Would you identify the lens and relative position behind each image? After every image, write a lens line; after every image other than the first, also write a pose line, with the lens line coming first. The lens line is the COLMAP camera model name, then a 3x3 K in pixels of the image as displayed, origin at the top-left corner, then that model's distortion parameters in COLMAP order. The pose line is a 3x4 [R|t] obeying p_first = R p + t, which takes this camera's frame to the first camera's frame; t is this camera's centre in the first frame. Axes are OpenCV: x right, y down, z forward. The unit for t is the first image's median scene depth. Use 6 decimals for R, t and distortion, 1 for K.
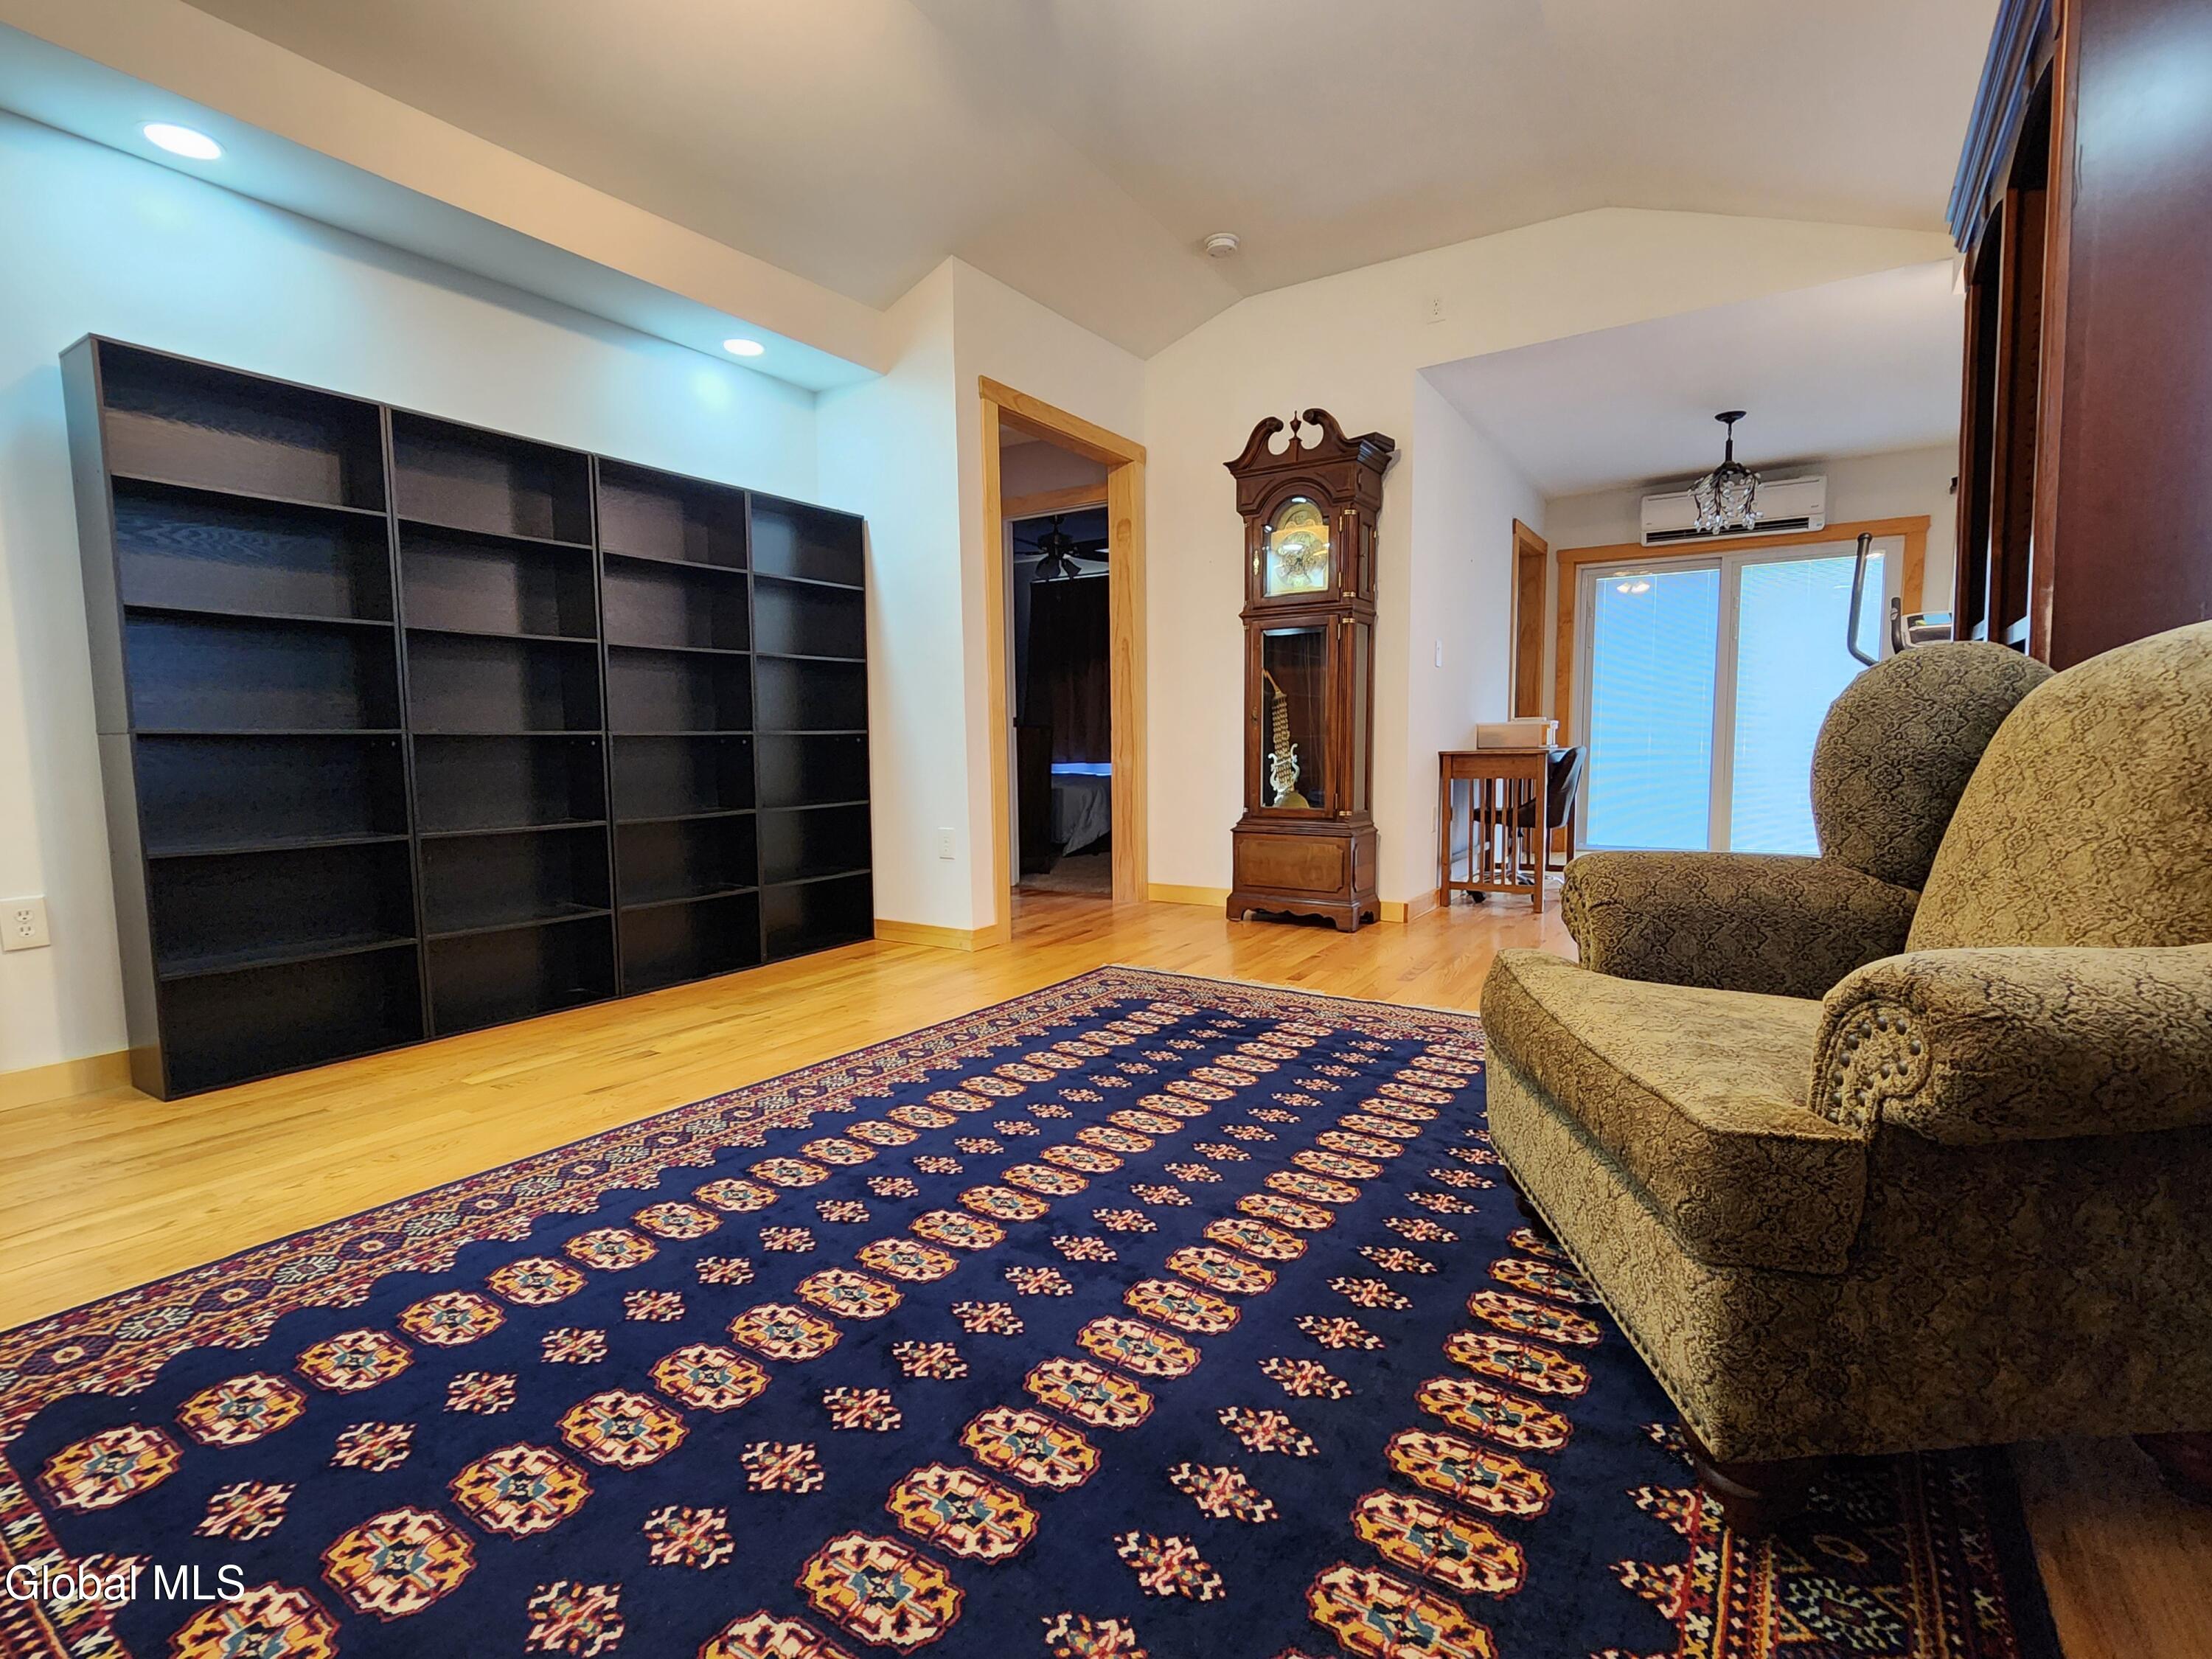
lens RADIAL K [[1045.1, 0, 1103.2], [0, 1045.1, 835.0], [0, 0, 1]] dist [-0.001281, -0.000108]
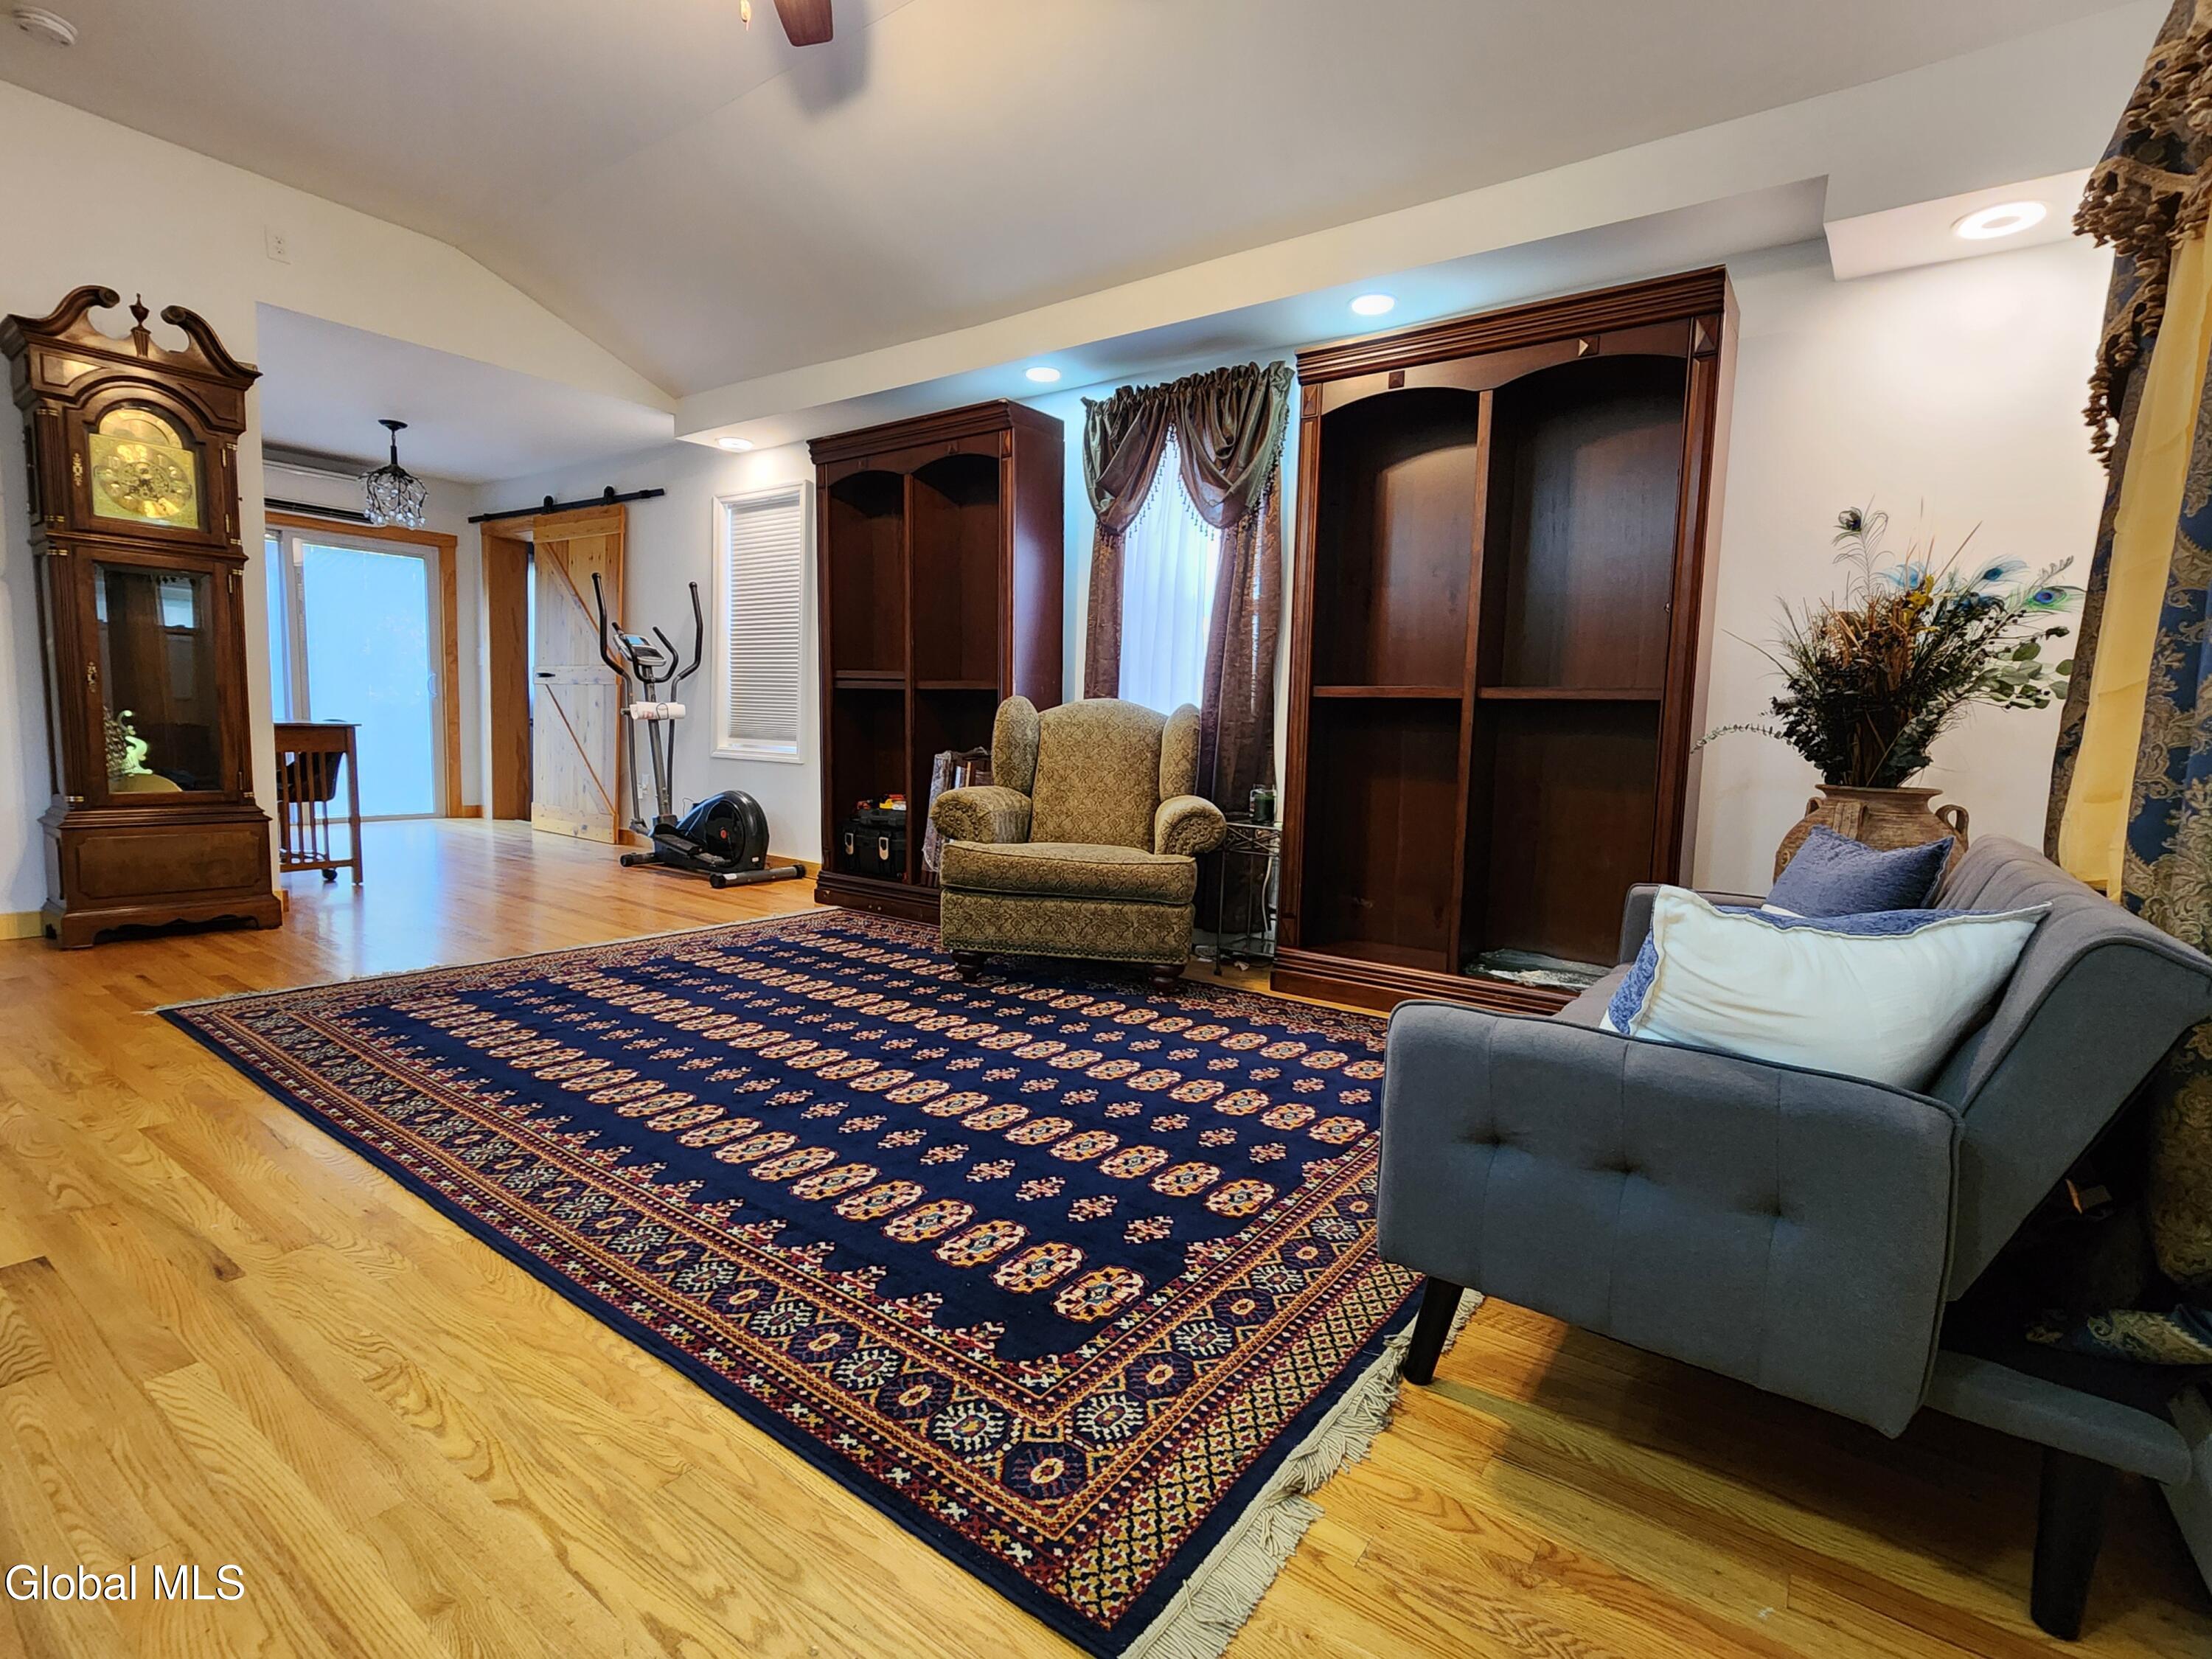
lens RADIAL K [[1045.1, 0, 1103.2], [0, 1045.1, 835.0], [0, 0, 1]] dist [-0.001281, -0.000108]
pose [[0.051541, -0.091054, 0.994511, -1.273280], [0.057422, 0.994458, 0.088073, -0.049591], [-0.997019, 0.052568, 0.056484, 0.515088]]
